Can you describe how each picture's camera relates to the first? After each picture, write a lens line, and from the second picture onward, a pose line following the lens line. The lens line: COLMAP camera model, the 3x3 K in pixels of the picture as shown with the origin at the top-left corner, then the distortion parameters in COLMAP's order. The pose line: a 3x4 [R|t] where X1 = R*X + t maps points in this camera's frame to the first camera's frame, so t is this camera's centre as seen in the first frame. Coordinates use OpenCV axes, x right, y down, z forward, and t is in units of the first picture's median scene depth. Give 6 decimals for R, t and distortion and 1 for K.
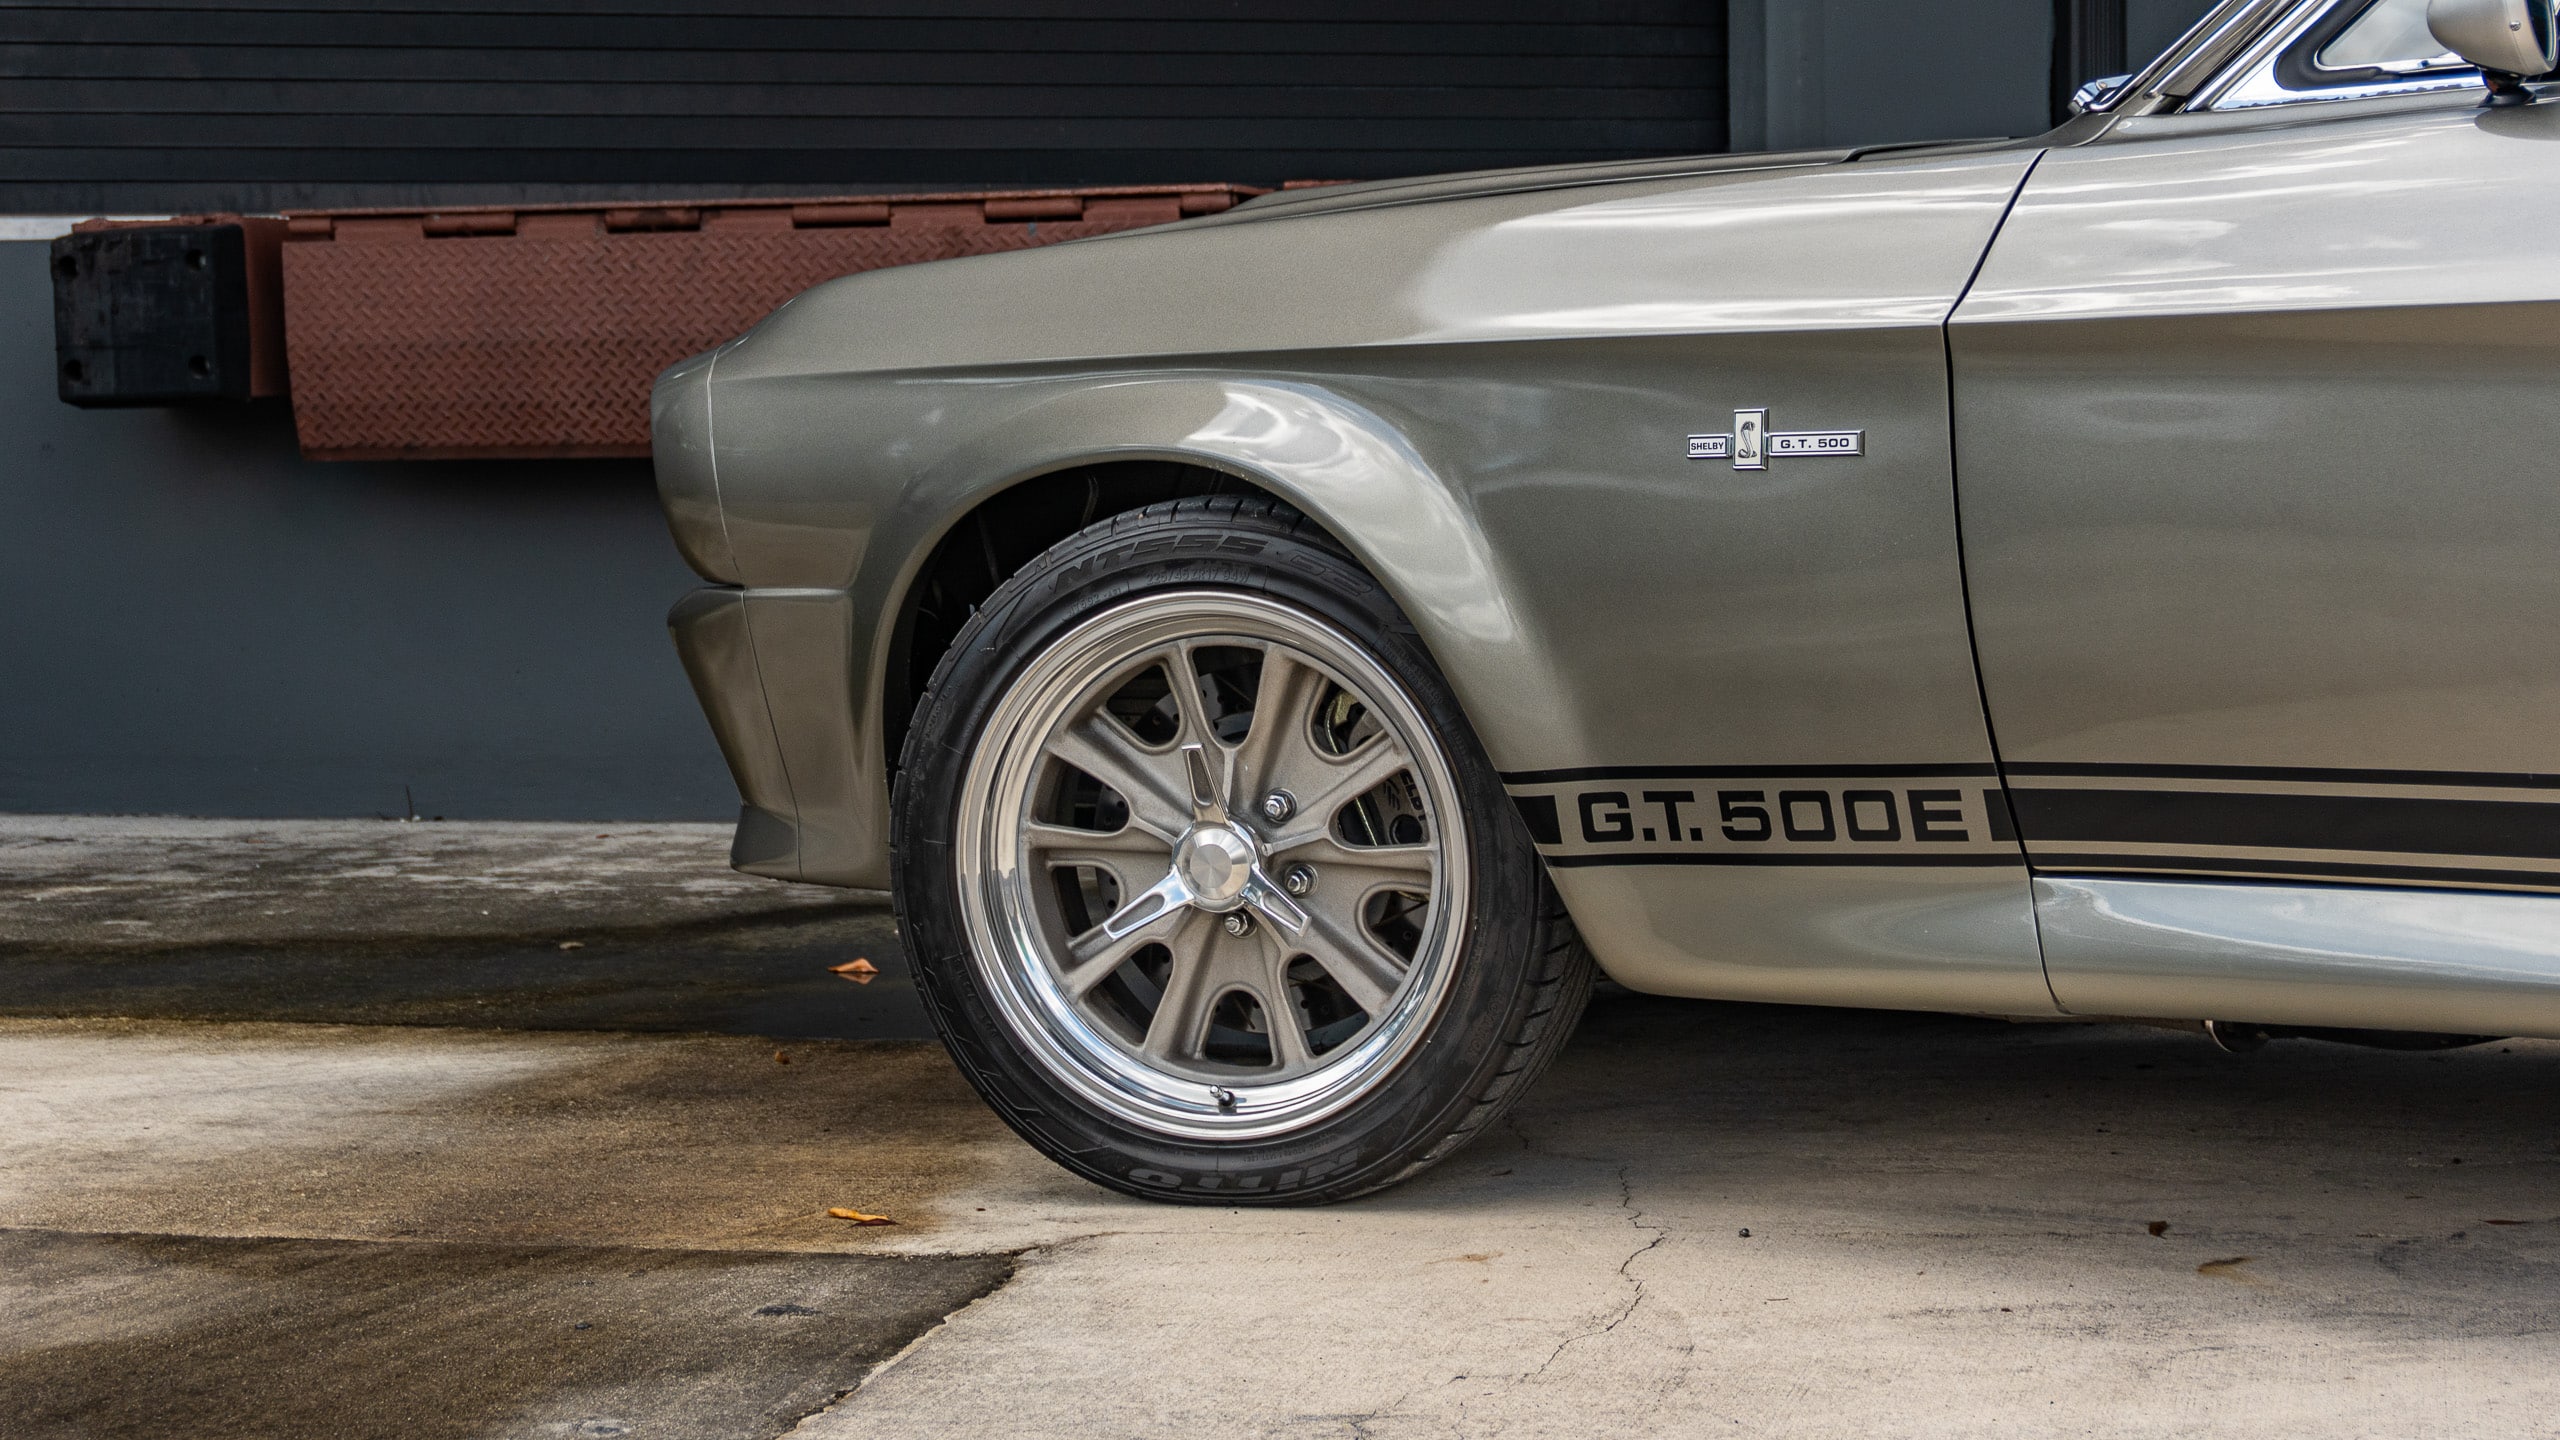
lens RADIAL K [[4231.6, 0, 1199.8], [0, 4231.6, 713.4], [0, 0, 1]] dist [-0.009636, 0.105169]
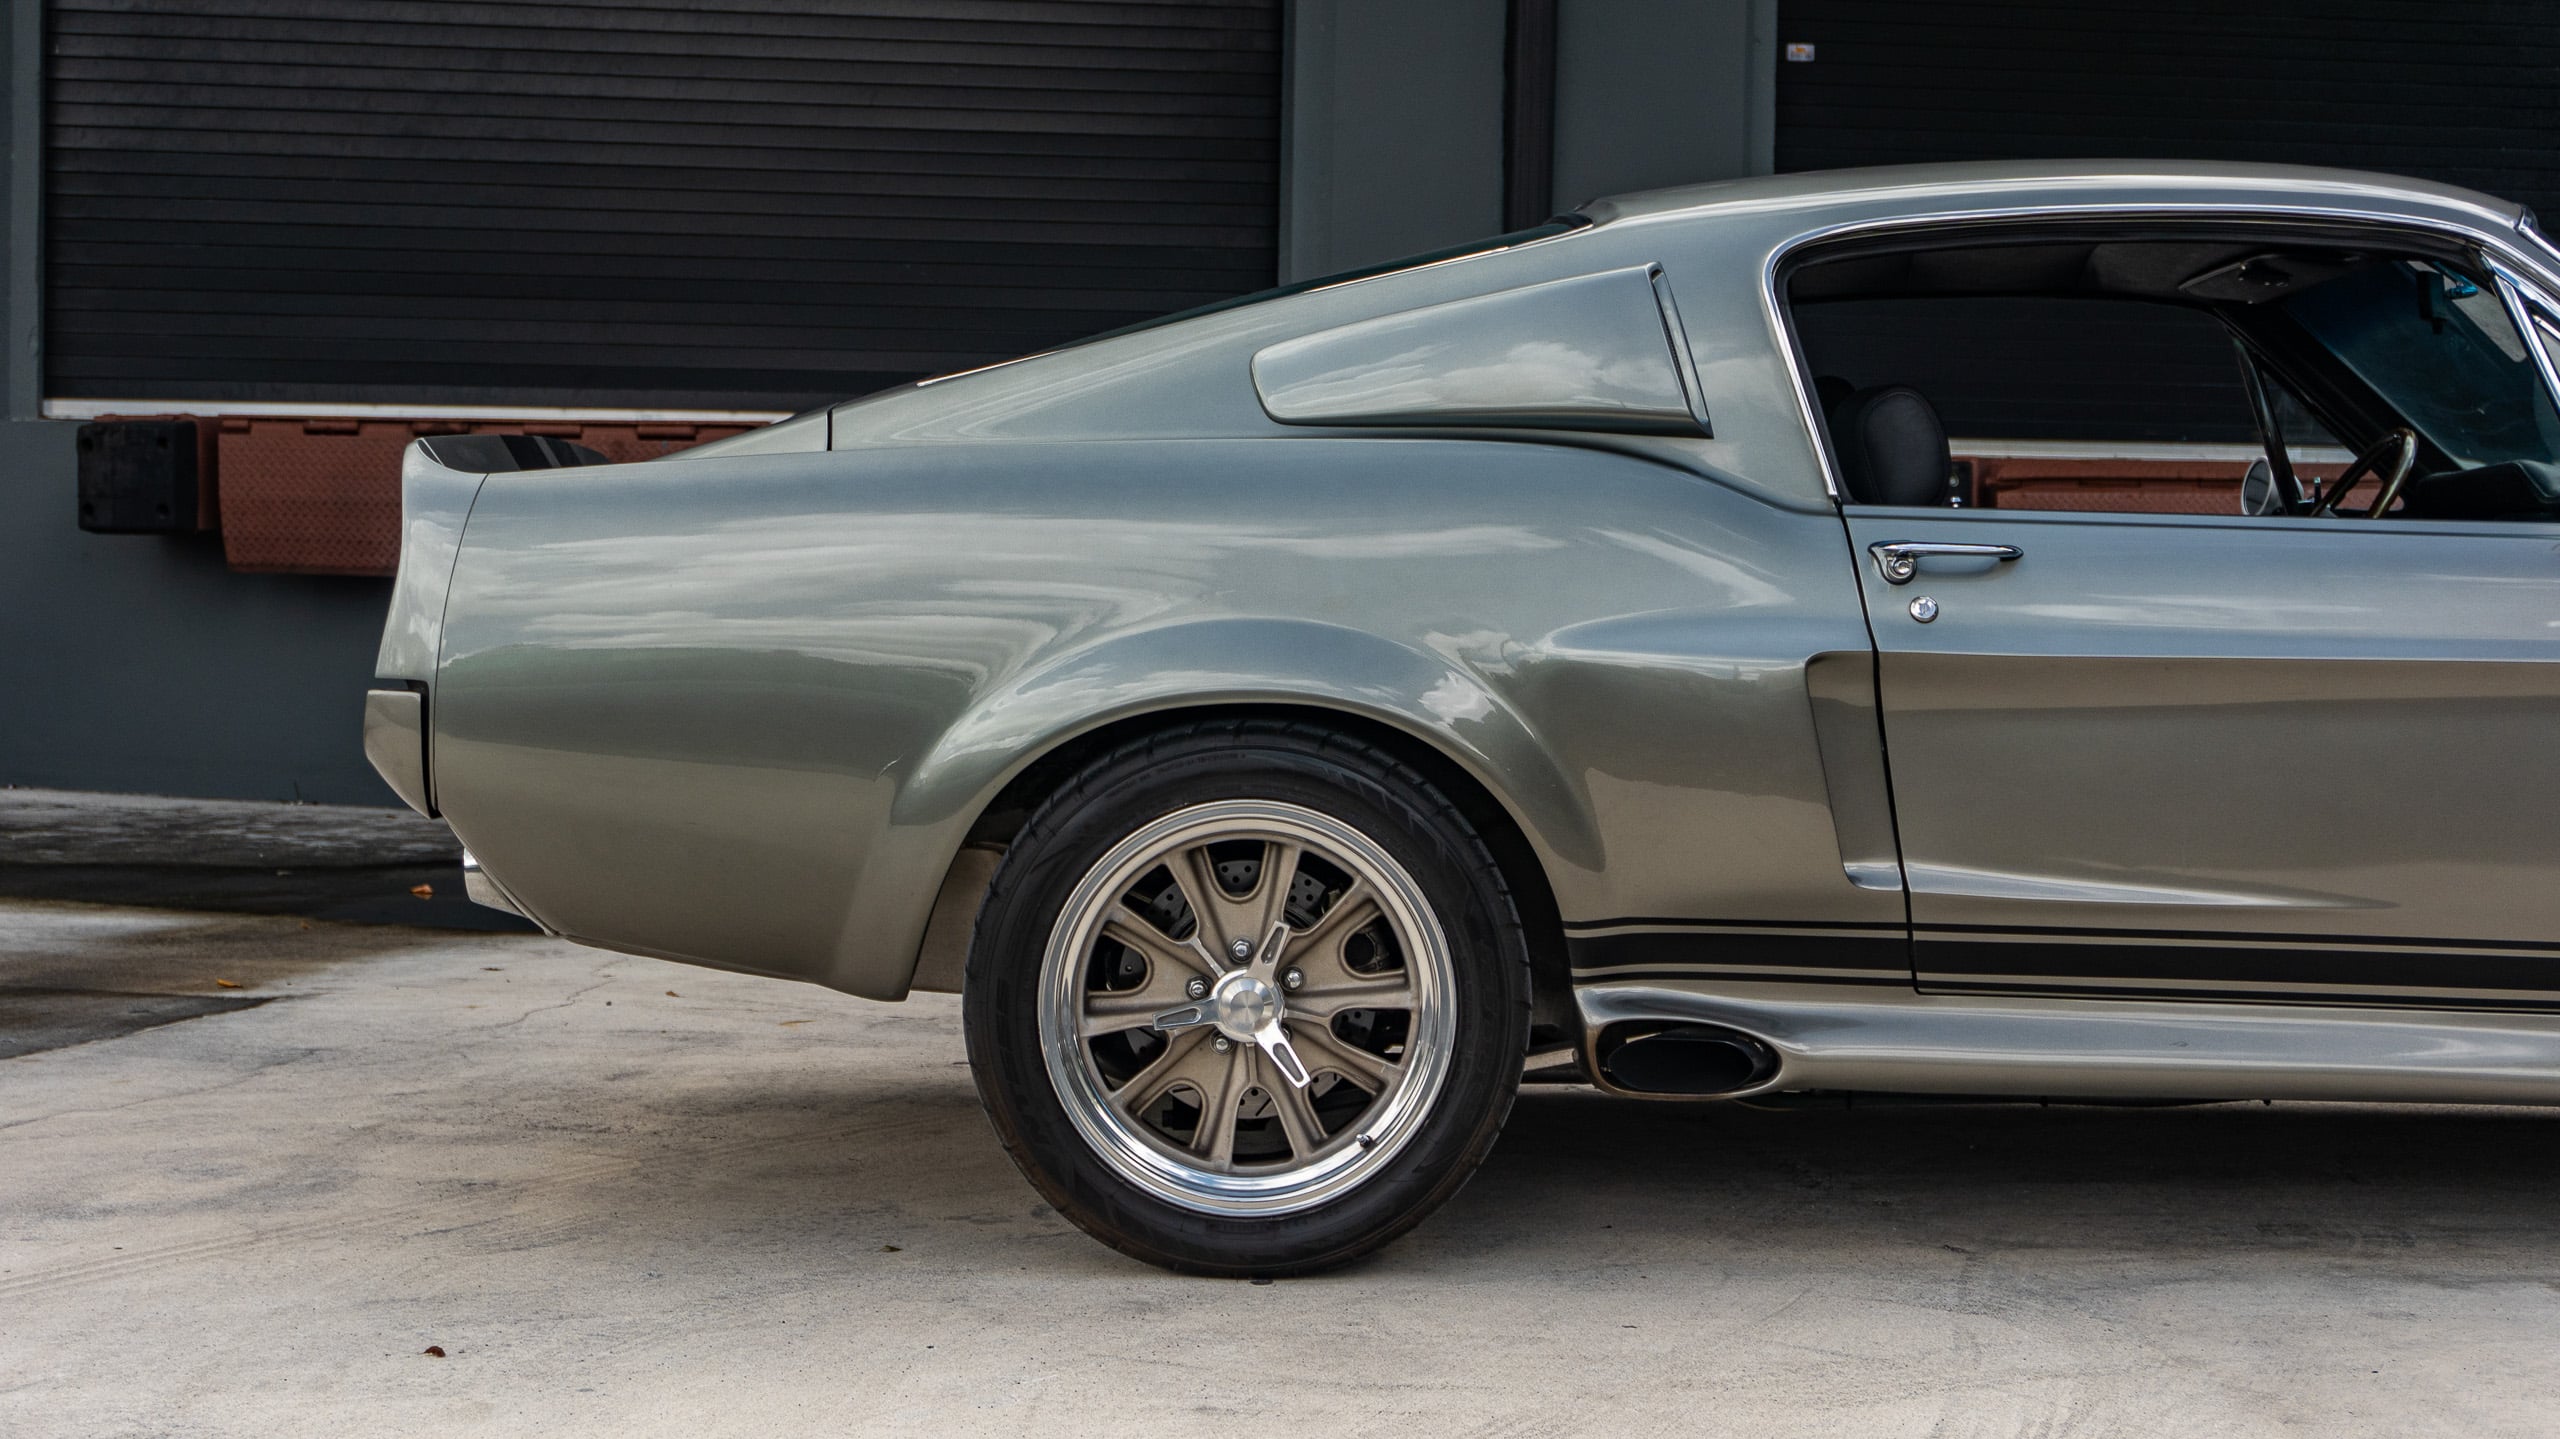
lens RADIAL K [[4066.1, 0, 1219.0], [0, 4066.1, 625.3], [0, 0, 1]] dist [-0.013949, -0.035527]
pose [[0.995889, 0.036836, -0.082760, 0.367638], [-0.039570, 0.998716, -0.031645, -0.008503], [0.081488, 0.034790, 0.996067, -0.620507]]
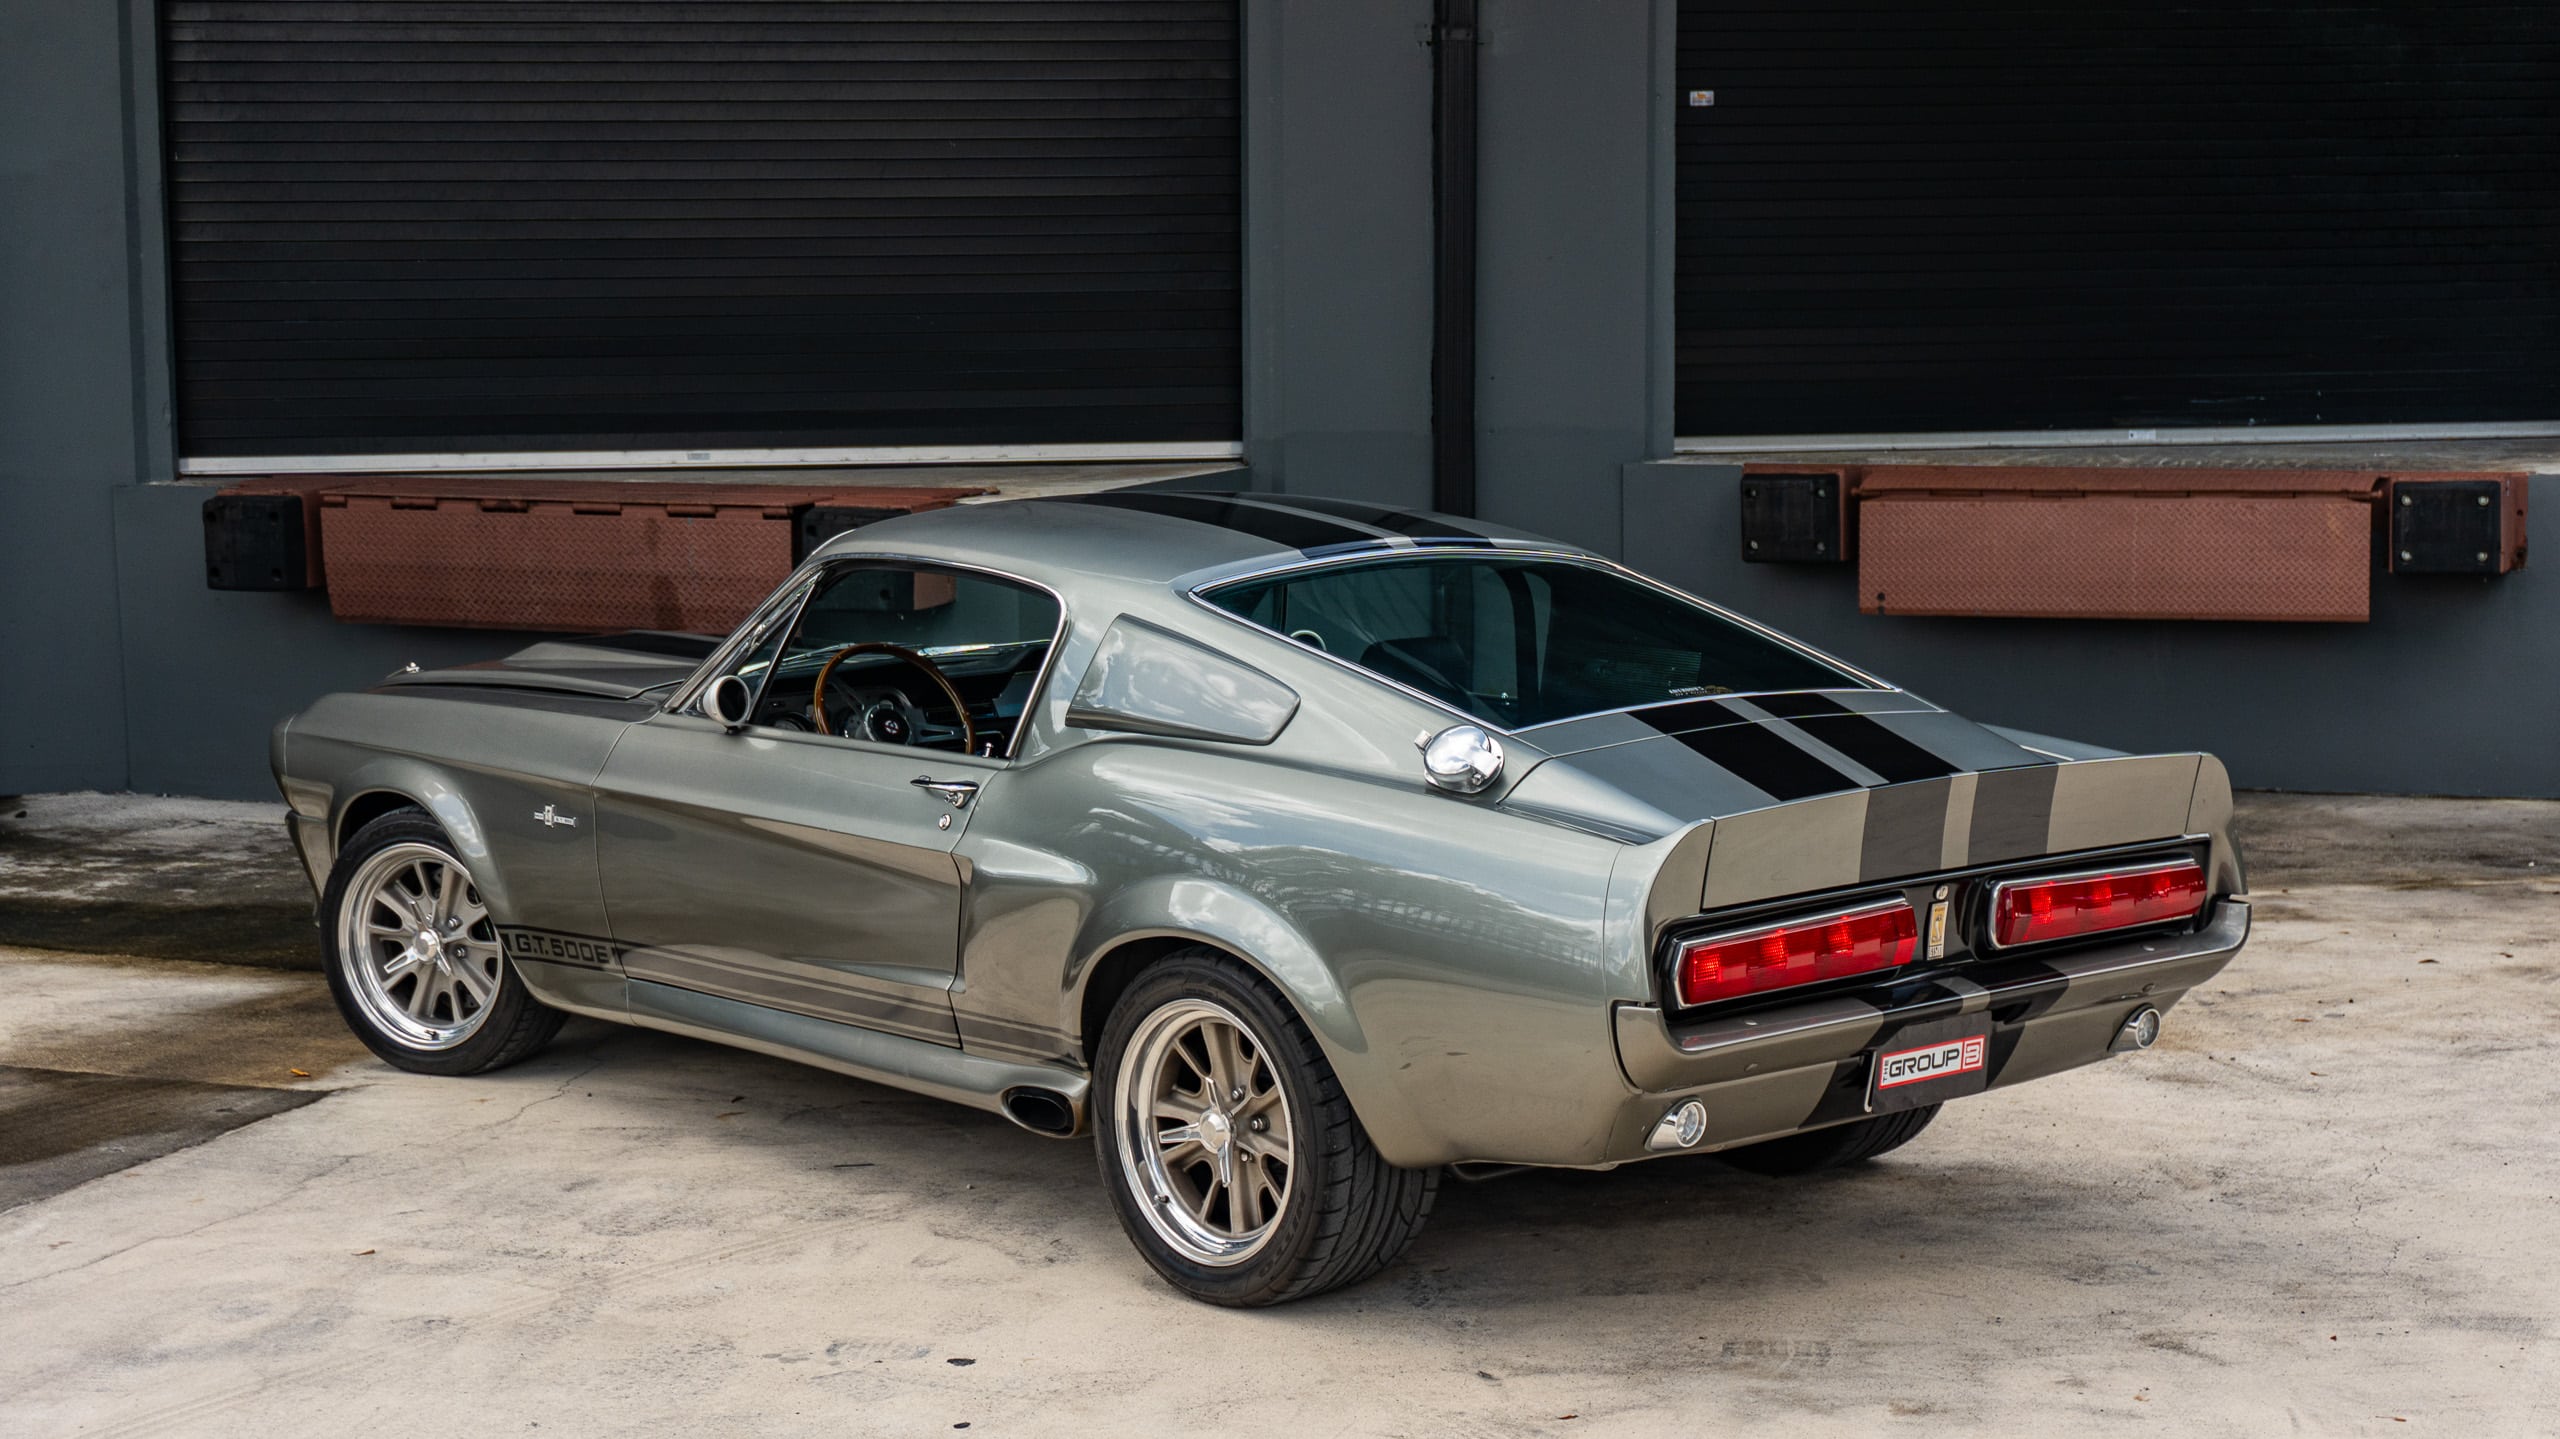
lens RADIAL K [[3959.9, 0, 1280.0], [0, 3959.9, 719.5], [0, 0, 1]] dist [-0.014727, 0.075715]
pose [[0.993042, 0.025589, -0.114947, 0.527757], [-0.018558, 0.997914, 0.061827, -0.173743], [0.116289, -0.059263, 0.991446, -0.893113]]
